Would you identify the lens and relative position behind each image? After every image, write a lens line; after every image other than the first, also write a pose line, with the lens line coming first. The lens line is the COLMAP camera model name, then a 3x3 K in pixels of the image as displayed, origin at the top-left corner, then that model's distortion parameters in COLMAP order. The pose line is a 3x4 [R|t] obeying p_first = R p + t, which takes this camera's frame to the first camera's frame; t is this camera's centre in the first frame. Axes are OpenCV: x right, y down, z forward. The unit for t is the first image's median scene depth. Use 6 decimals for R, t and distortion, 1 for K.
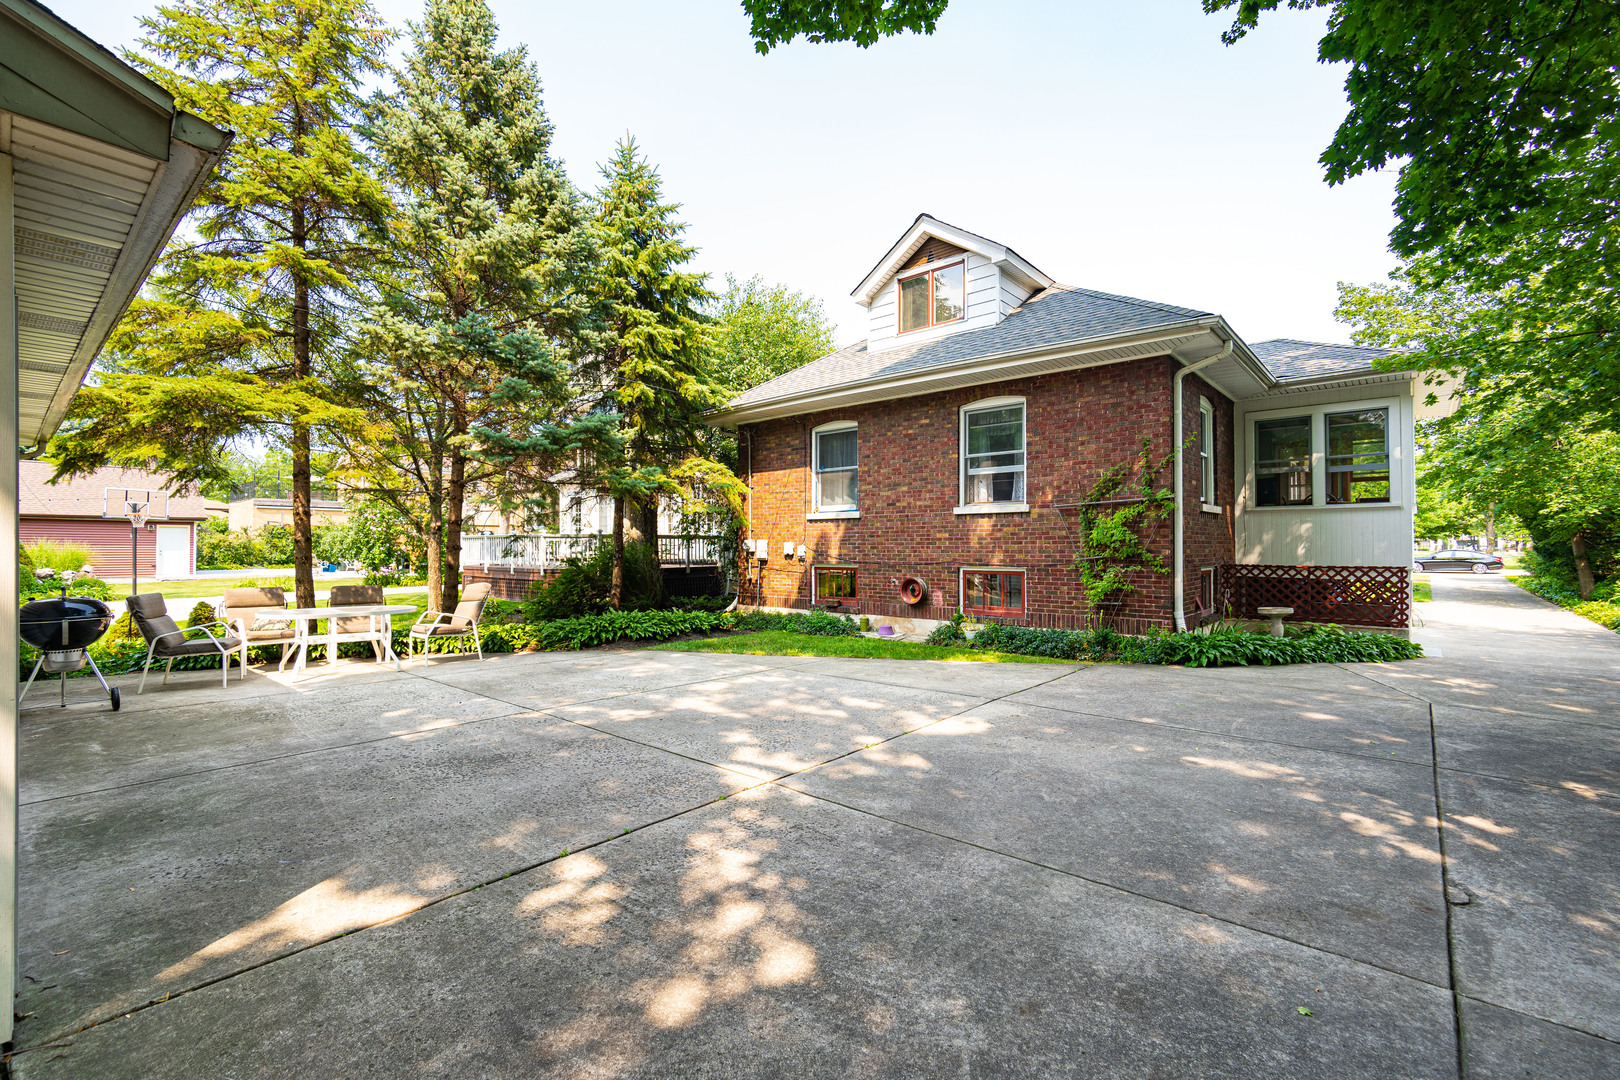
lens RADIAL K [[713.0, 0, 806.4], [0, 713.0, 543.8], [0, 0, 1]] dist [0.000845, 0.000597]
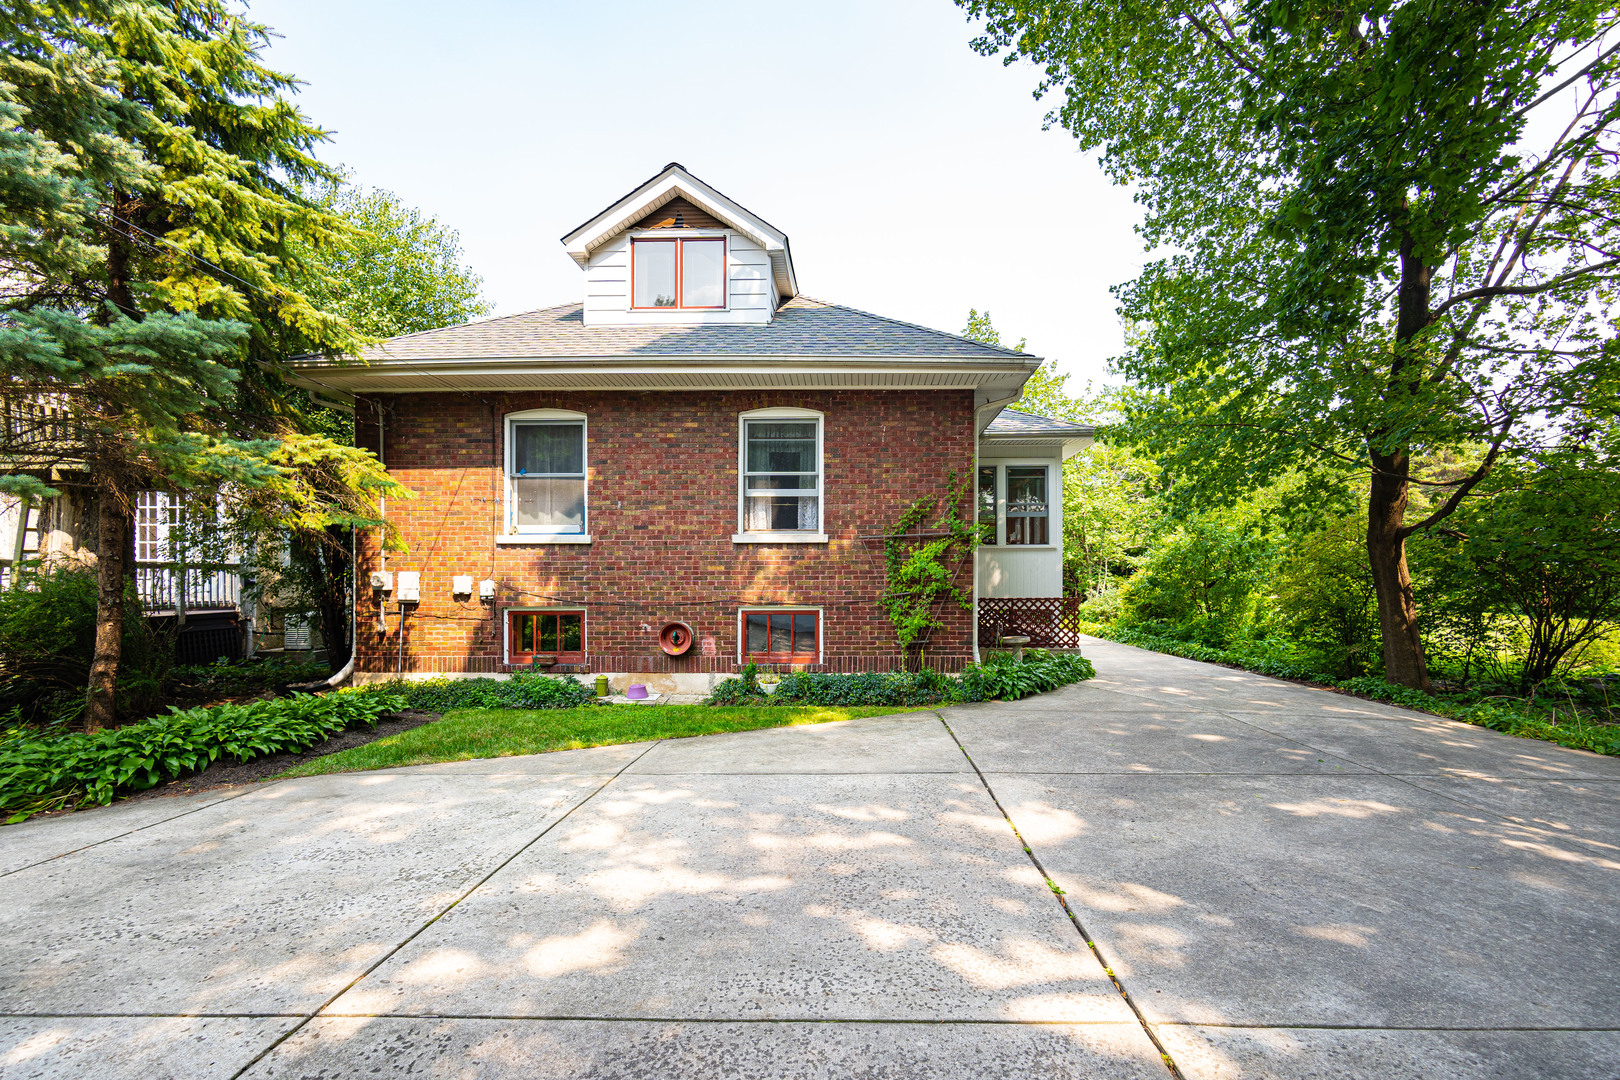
lens RADIAL K [[713.0, 0, 830.0], [0, 713.0, 581.9], [0, 0, 1]] dist [0.000845, 0.000597]
pose [[0.761872, -0.003145, 0.647720, -0.237716], [-0.001995, 0.999972, 0.007202, -0.002430], [-0.647724, -0.006780, 0.761845, 0.299708]]
